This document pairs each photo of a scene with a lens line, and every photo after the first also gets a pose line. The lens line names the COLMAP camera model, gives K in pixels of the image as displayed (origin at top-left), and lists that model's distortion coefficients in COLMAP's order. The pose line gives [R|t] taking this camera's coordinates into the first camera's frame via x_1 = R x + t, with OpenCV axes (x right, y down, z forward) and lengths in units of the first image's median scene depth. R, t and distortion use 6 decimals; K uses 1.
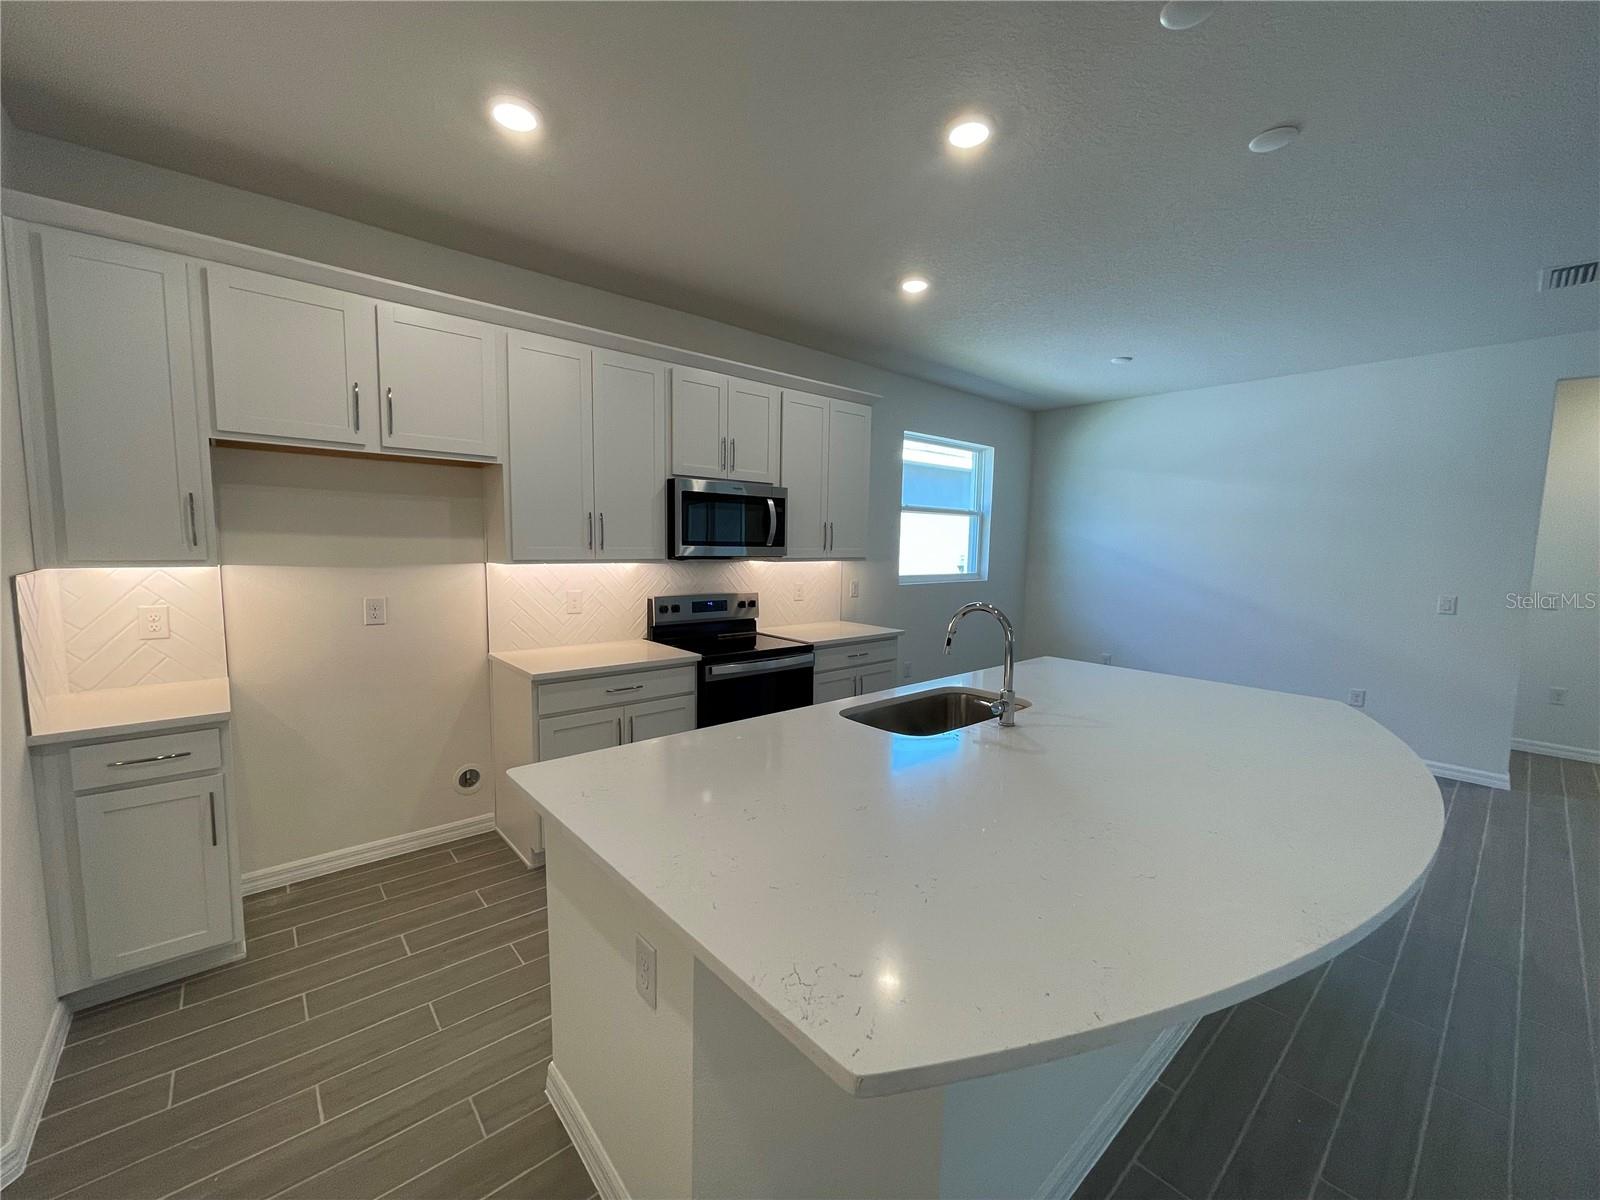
lens RADIAL K [[648.0, 0, 803.3], [0, 648.0, 610.9], [0, 0, 1]] dist [-0.001336, 0.000028]
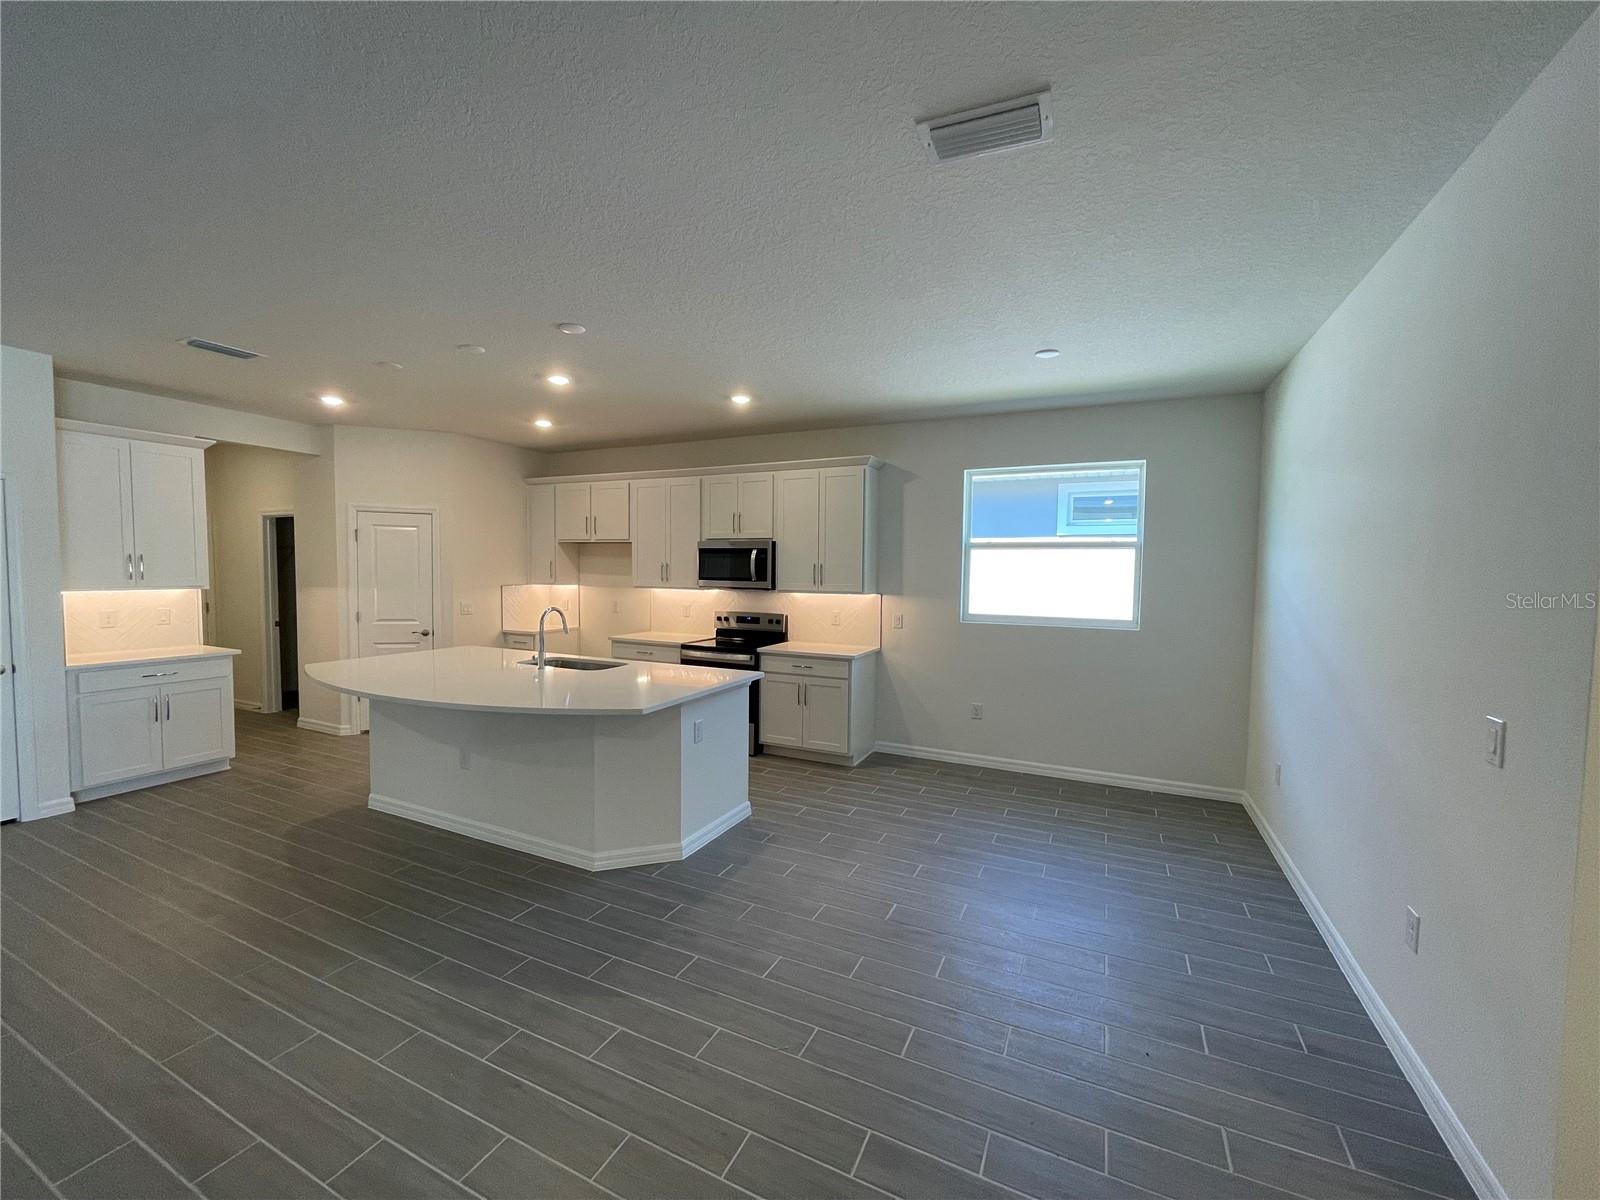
lens RADIAL K [[648.0, 0, 797.7], [0, 648.0, 602.0], [0, 0, 1]] dist [-0.001336, 0.000028]
pose [[0.391273, 0.026924, -0.919881, 1.369677], [-0.108758, 0.993920, -0.017169, -0.037515], [0.913825, 0.106762, 0.391823, 0.526180]]
